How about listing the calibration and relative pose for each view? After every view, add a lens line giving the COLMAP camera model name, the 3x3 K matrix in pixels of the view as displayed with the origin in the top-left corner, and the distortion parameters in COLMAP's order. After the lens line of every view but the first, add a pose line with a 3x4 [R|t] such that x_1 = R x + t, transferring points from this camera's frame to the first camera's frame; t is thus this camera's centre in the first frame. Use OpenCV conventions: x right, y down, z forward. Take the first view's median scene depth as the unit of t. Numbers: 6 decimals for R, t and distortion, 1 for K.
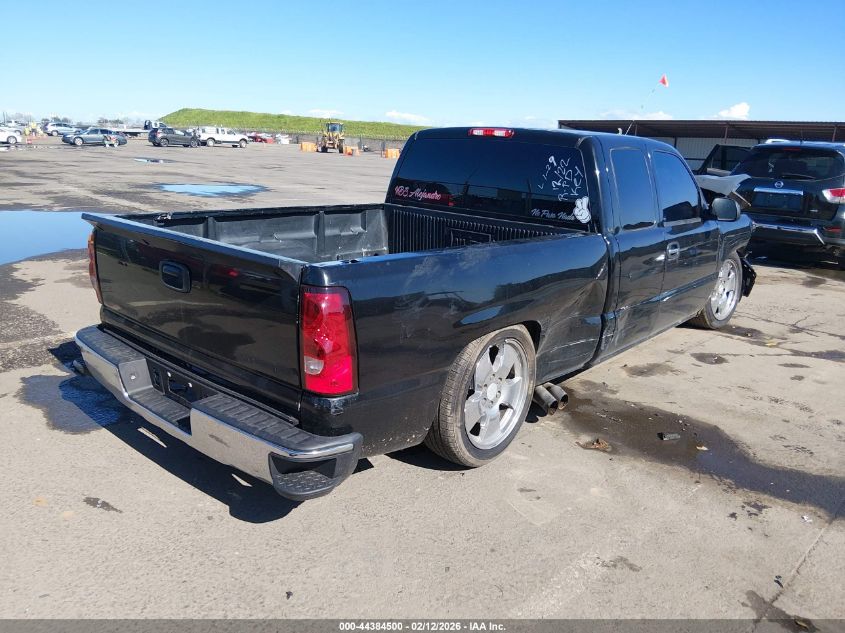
lens RADIAL K [[646.9, 0, 420.9], [0, 646.9, 317.2], [0, 0, 1]] dist [0.025059, 0.000731]
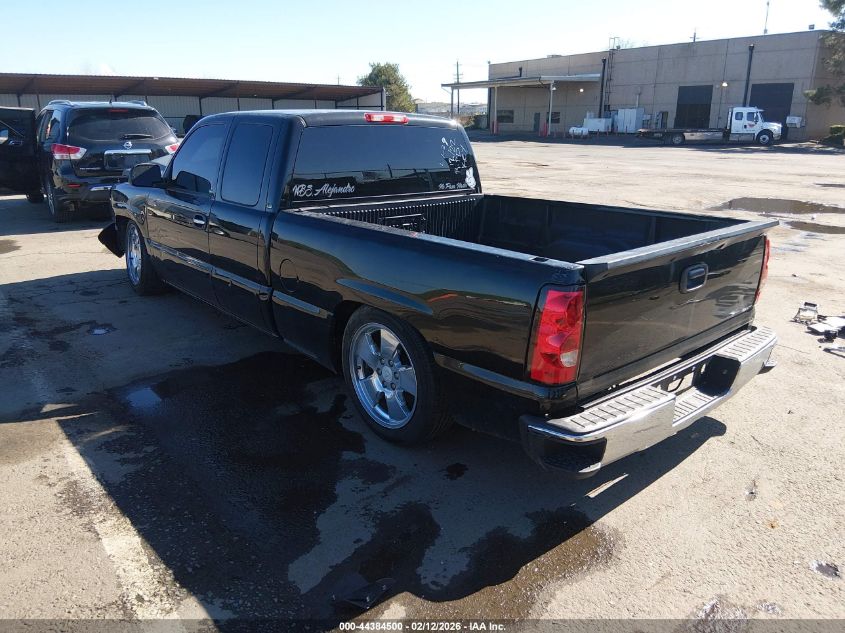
lens RADIAL K [[646.9, 0, 421.5], [0, 646.9, 314.5], [0, 0, 1]] dist [0.025059, 0.000731]
pose [[0.133091, -0.327511, 0.935427, -1.019086], [0.250810, 0.924232, 0.287907, -0.300471], [-0.958844, 0.196297, 0.205150, 0.858187]]
